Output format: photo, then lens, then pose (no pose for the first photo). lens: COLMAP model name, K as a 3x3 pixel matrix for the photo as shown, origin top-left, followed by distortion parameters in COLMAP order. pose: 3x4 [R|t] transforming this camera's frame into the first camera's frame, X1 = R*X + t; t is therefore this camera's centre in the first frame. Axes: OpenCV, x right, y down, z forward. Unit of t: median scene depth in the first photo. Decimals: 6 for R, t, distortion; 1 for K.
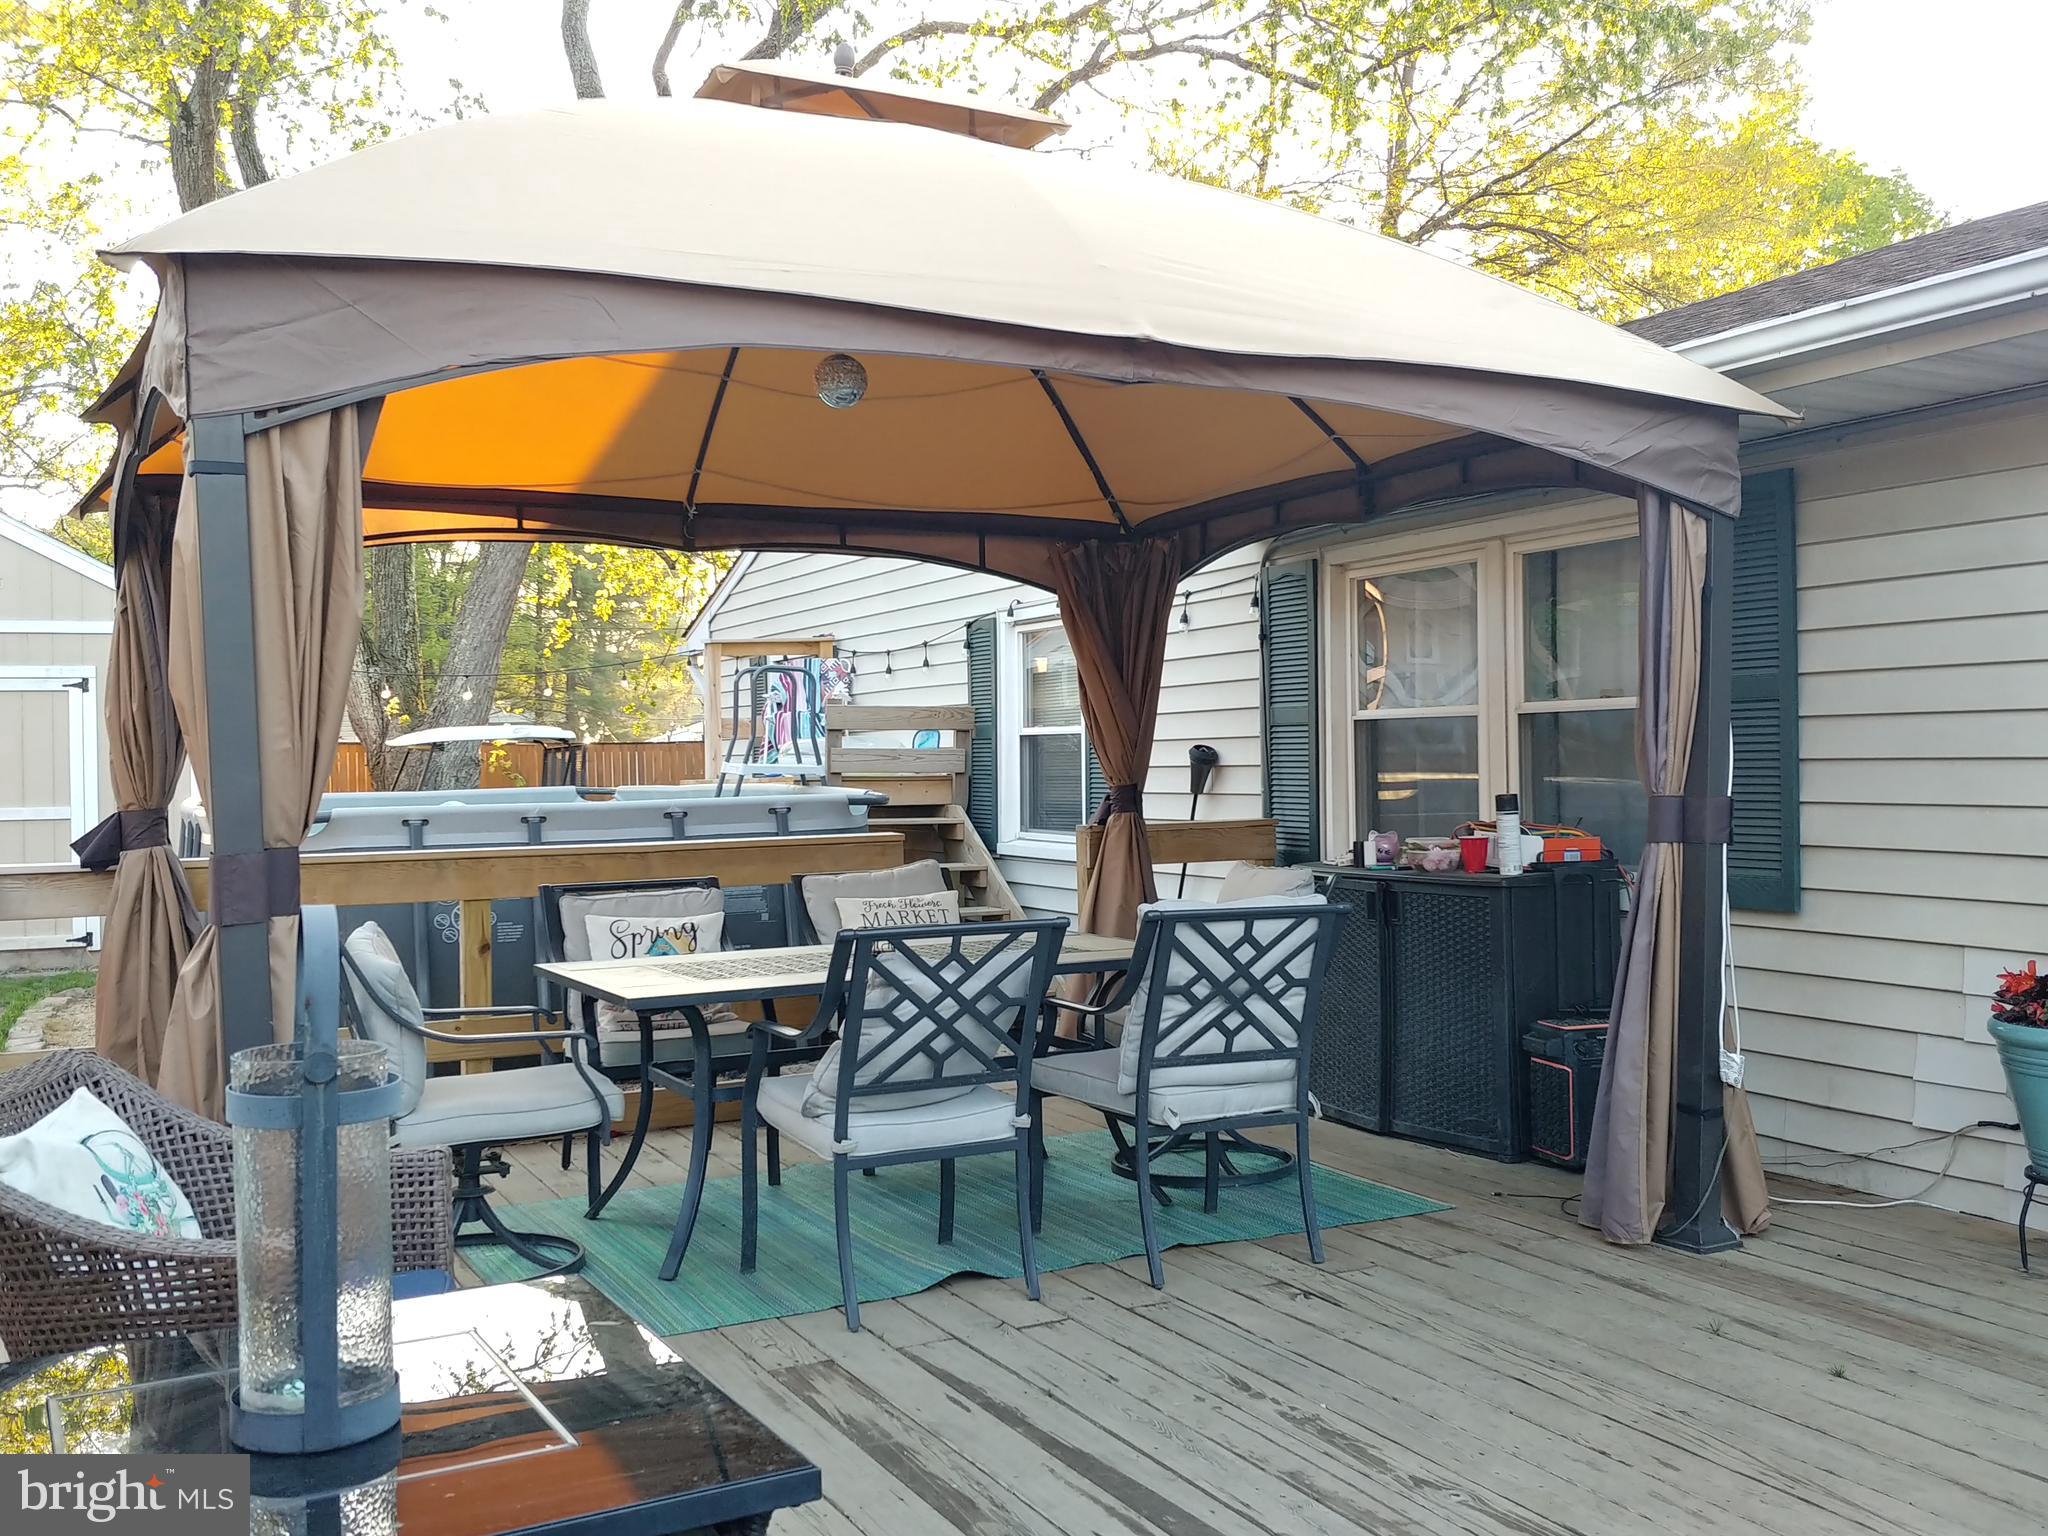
lens RADIAL K [[1872.5, 0, 1037.2], [0, 1872.5, 765.8], [0, 0, 1]] dist [0.128430, -0.269093]
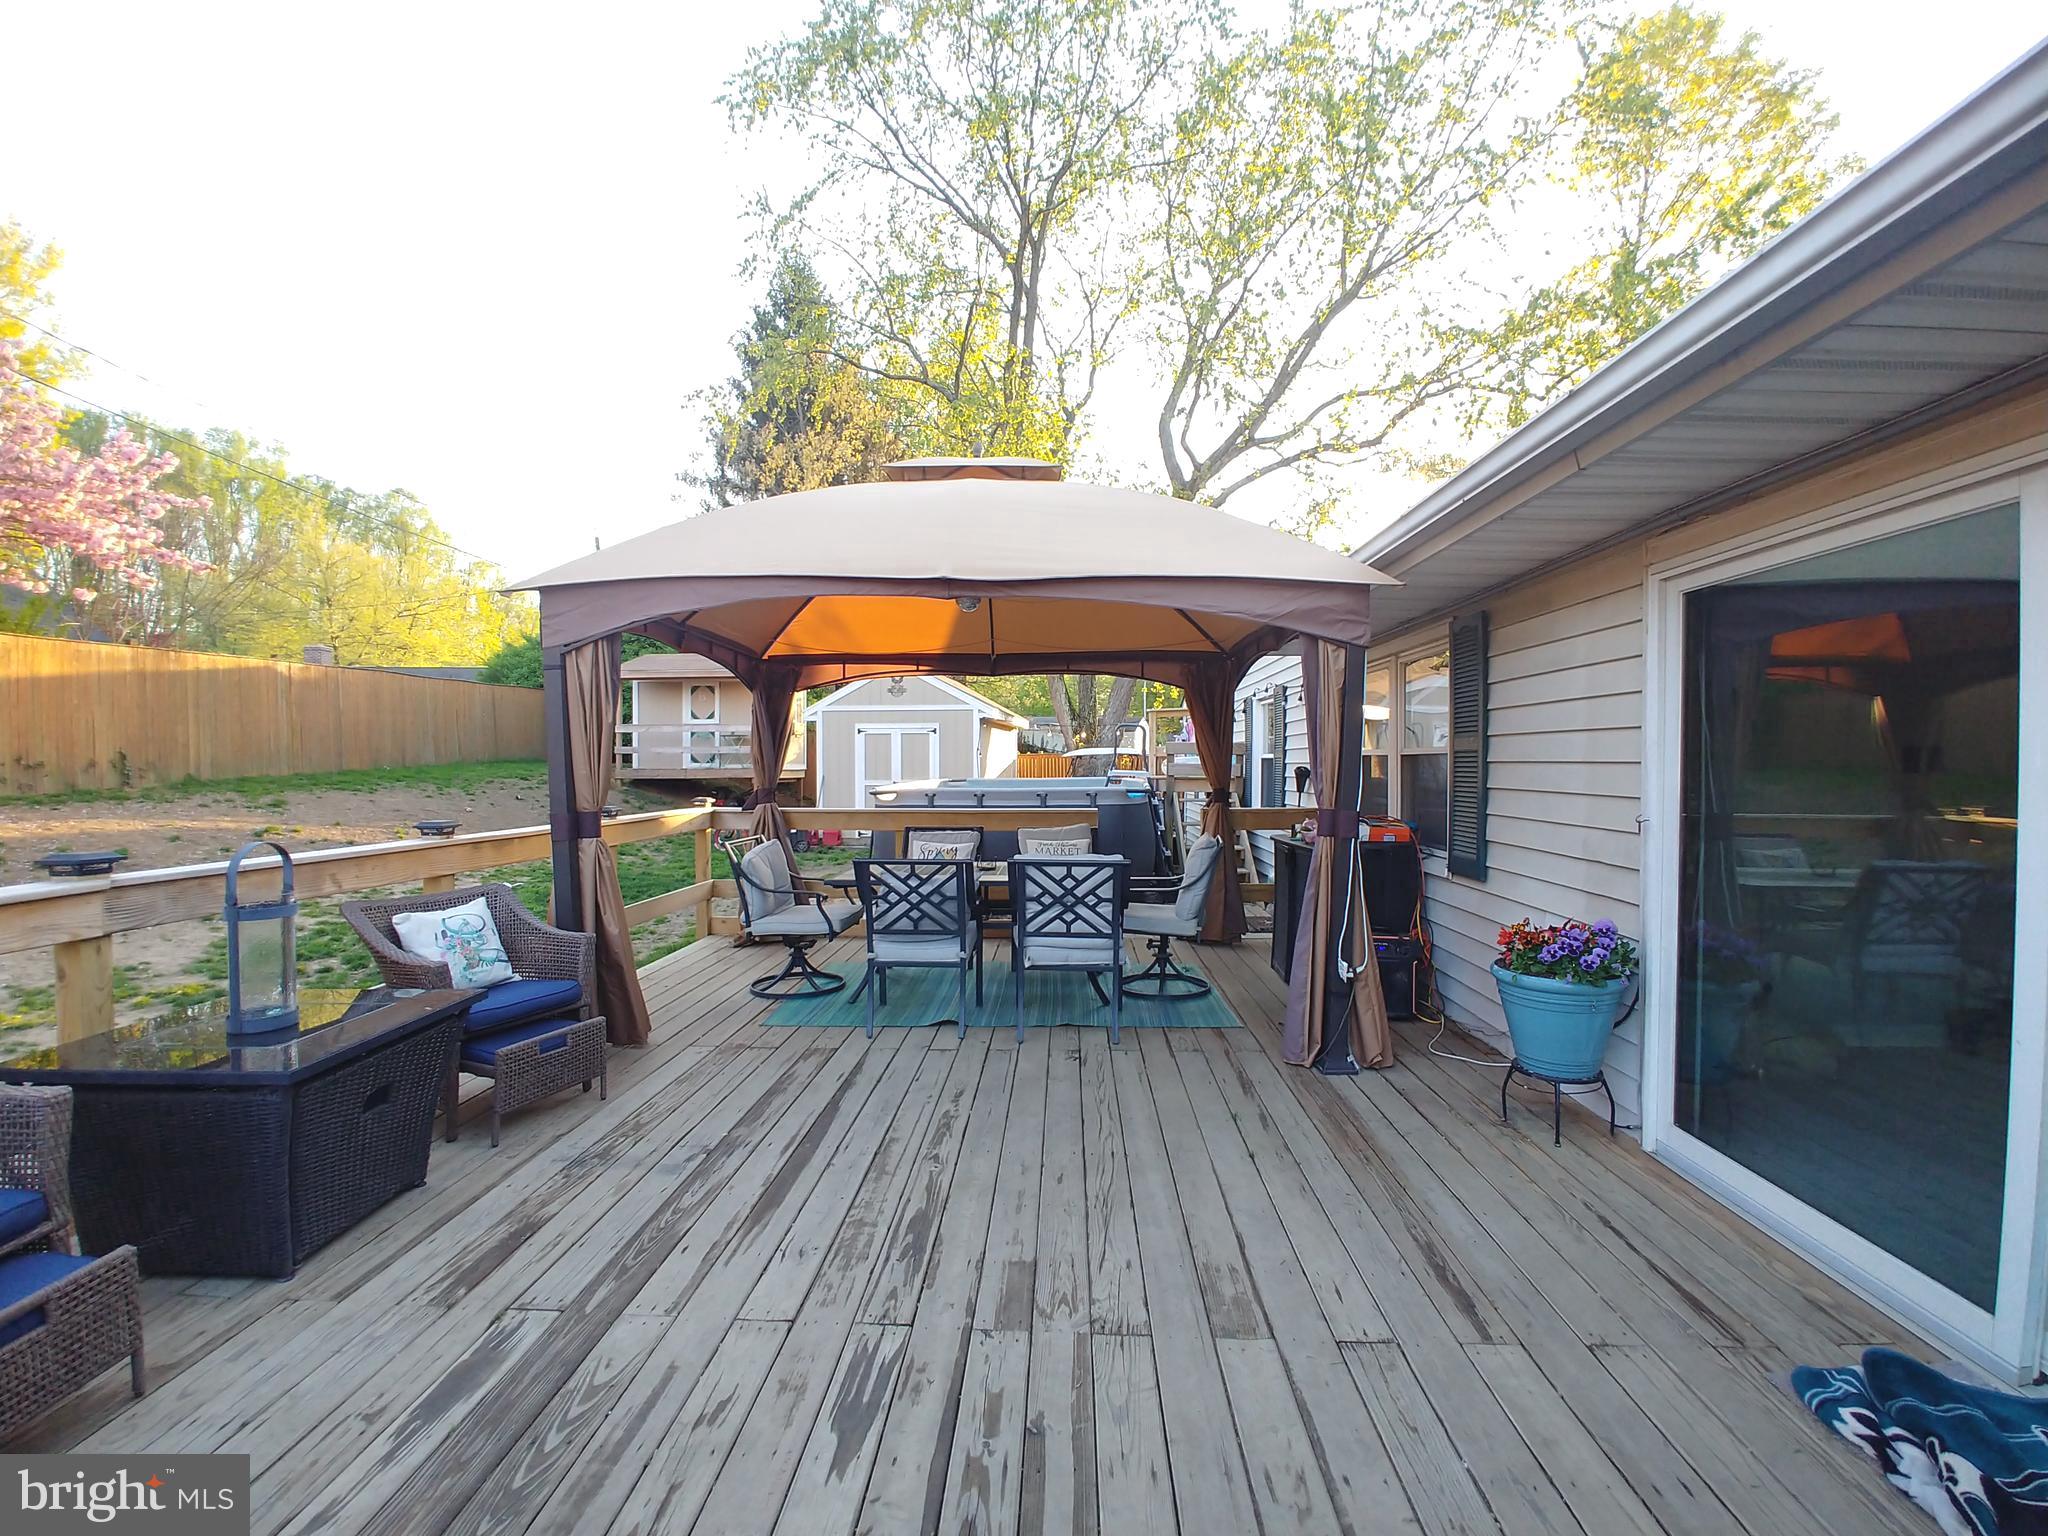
lens RADIAL K [[891.3, 0, 1031.4], [0, 891.3, 773.1], [0, 0, 1]] dist [-0.015741, 0.000290]
pose [[0.871743, 0.019562, -0.489573, 0.435446], [-0.012859, 0.999772, 0.017051, -0.024469], [0.489795, -0.008569, 0.871795, 0.143825]]
